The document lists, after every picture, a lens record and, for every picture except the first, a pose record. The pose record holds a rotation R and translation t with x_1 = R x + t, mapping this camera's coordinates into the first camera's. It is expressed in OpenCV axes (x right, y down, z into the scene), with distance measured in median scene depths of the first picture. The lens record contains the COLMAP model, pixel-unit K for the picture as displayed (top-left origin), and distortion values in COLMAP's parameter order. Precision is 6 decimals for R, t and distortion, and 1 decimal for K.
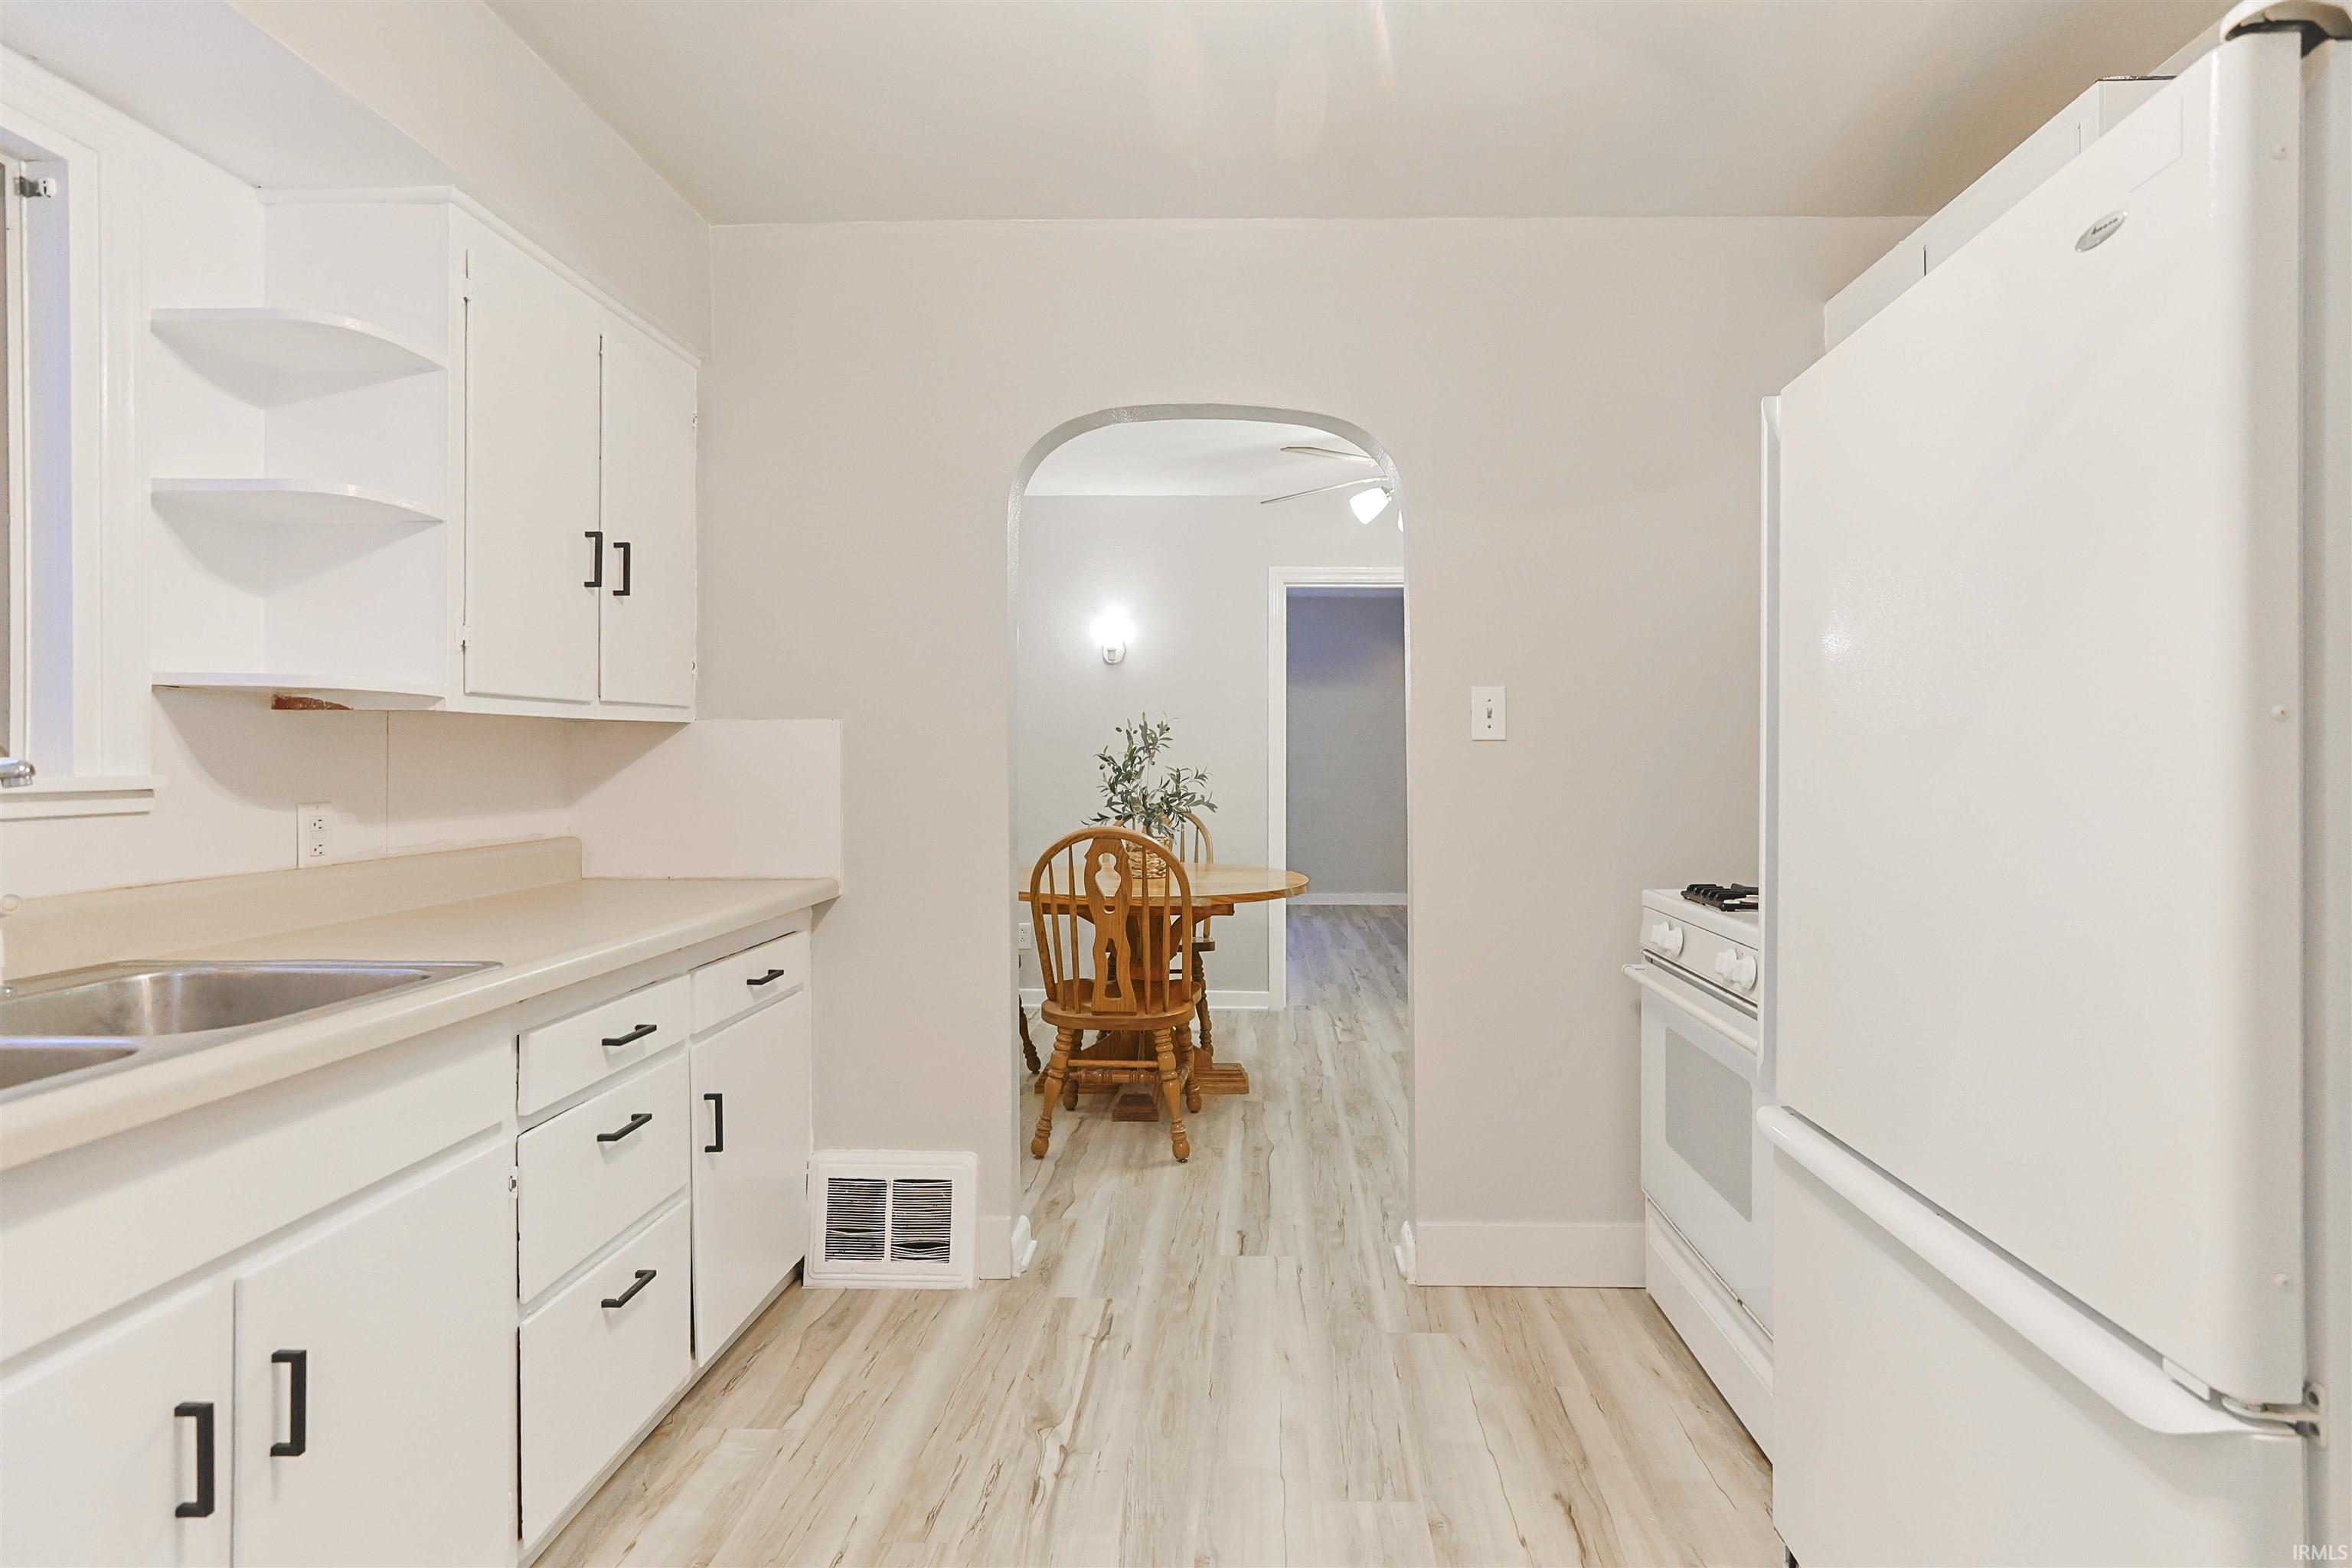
lens RADIAL K [[1126.4, 0, 1230.0], [0, 1126.4, 761.3], [0, 0, 1]] dist [-0.018813, 0.013611]
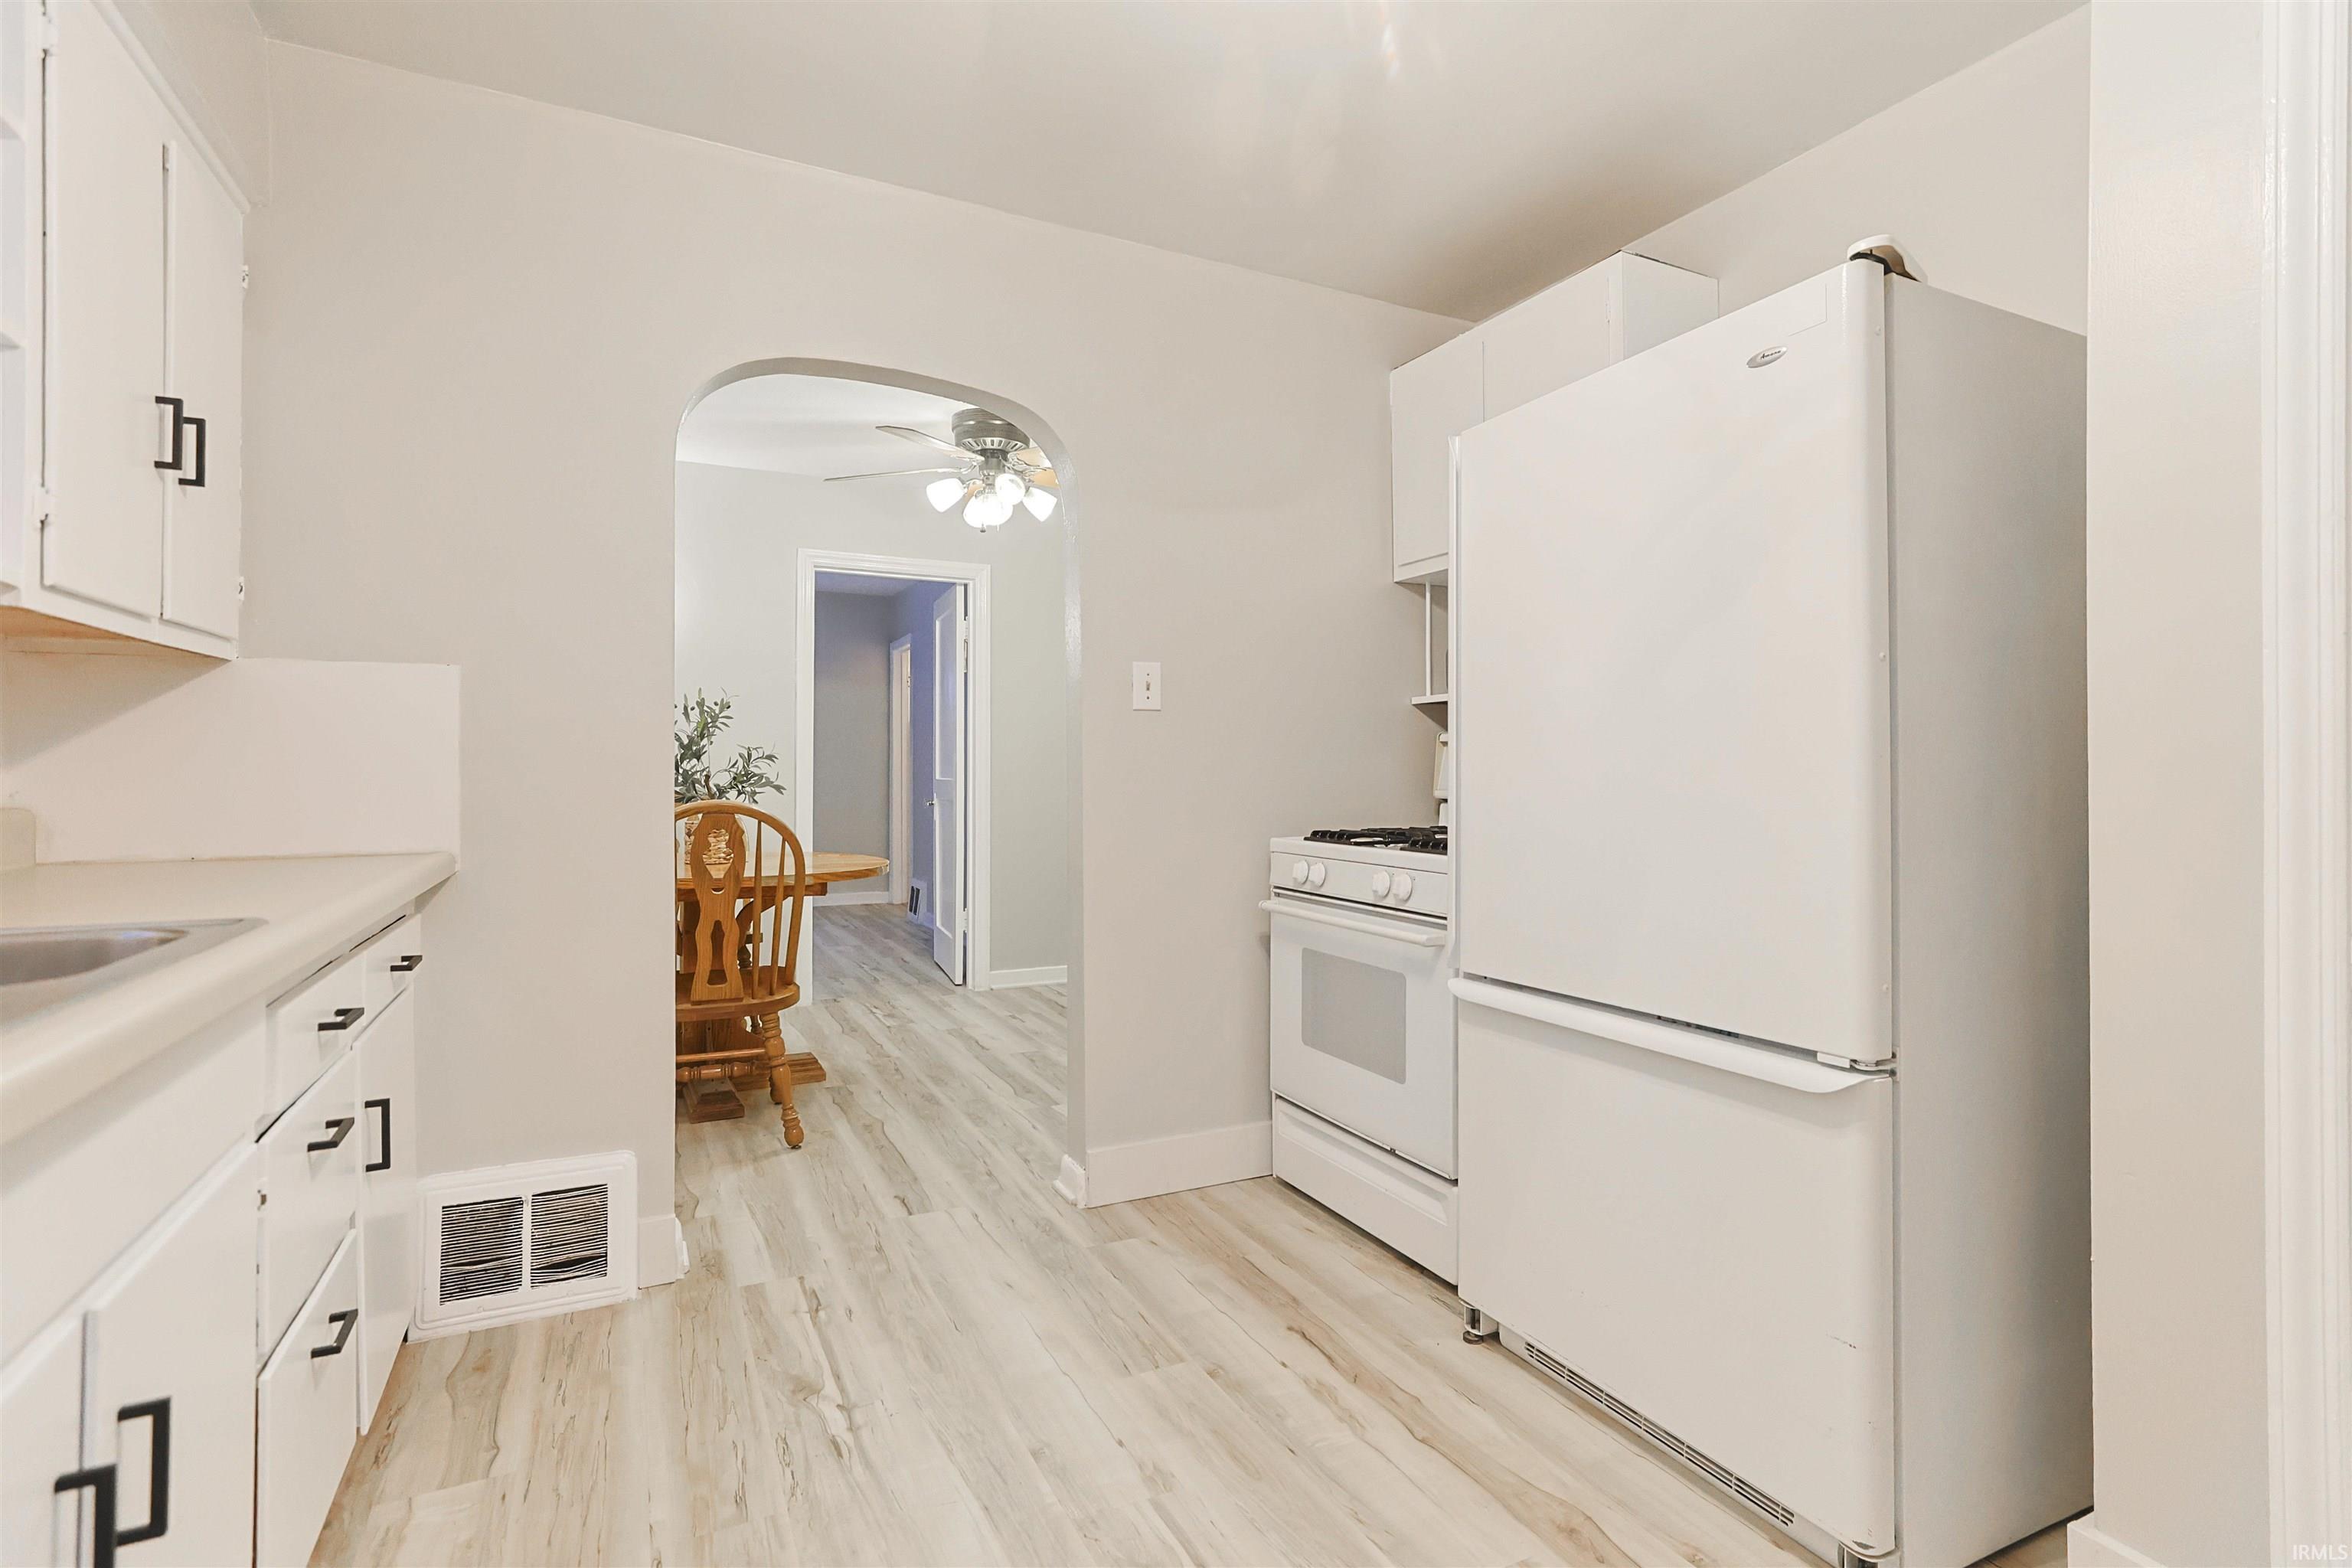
lens RADIAL K [[1108.5, 0, 1192.5], [0, 1108.5, 761.9], [0, 0, 1]] dist [-0.012358, 0.010888]
pose [[0.885029, 0.005570, 0.465502, -0.249719], [-0.002175, 0.999967, -0.007830, 0.042507], [-0.465530, 0.005917, 0.885012, -0.000890]]
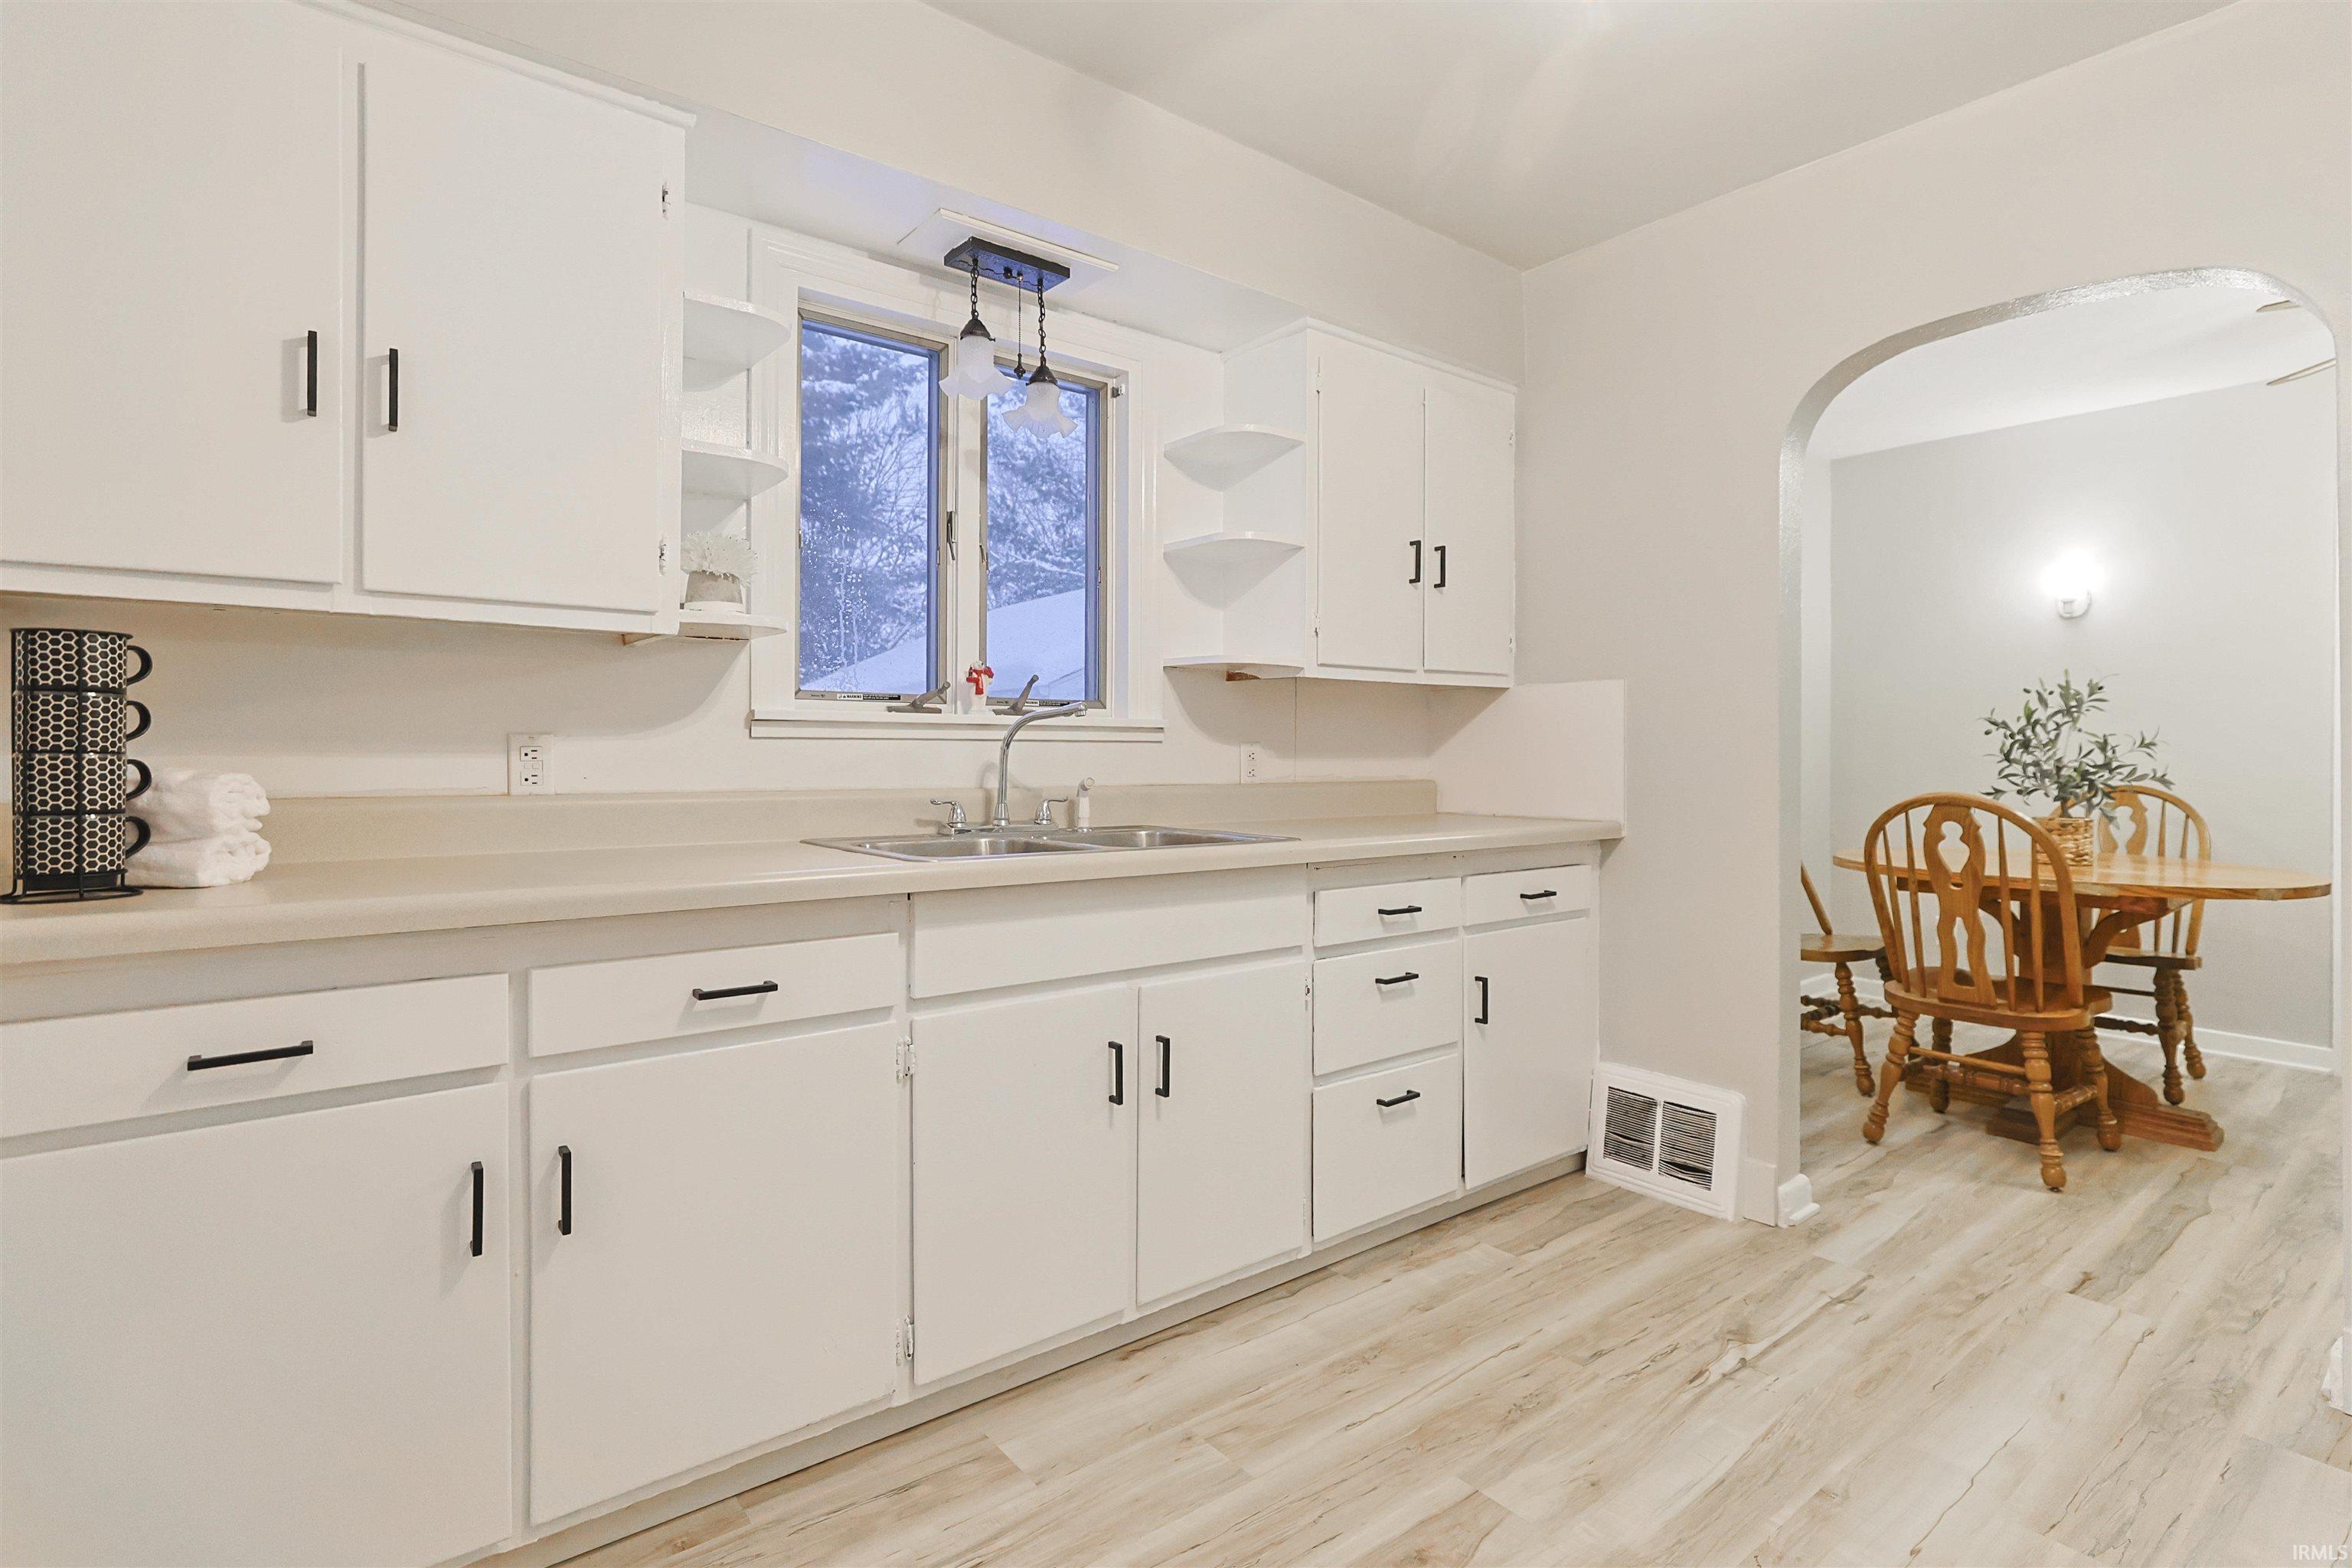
lens RADIAL K [[1126.4, 0, 1230.0], [0, 1126.4, 761.3], [0, 0, 1]] dist [-0.018813, 0.013611]
pose [[0.665815, 0.007807, -0.746076, 0.230958], [-0.004348, 0.999969, 0.006584, 0.039349], [0.746104, -0.001140, 0.665828, -0.035651]]
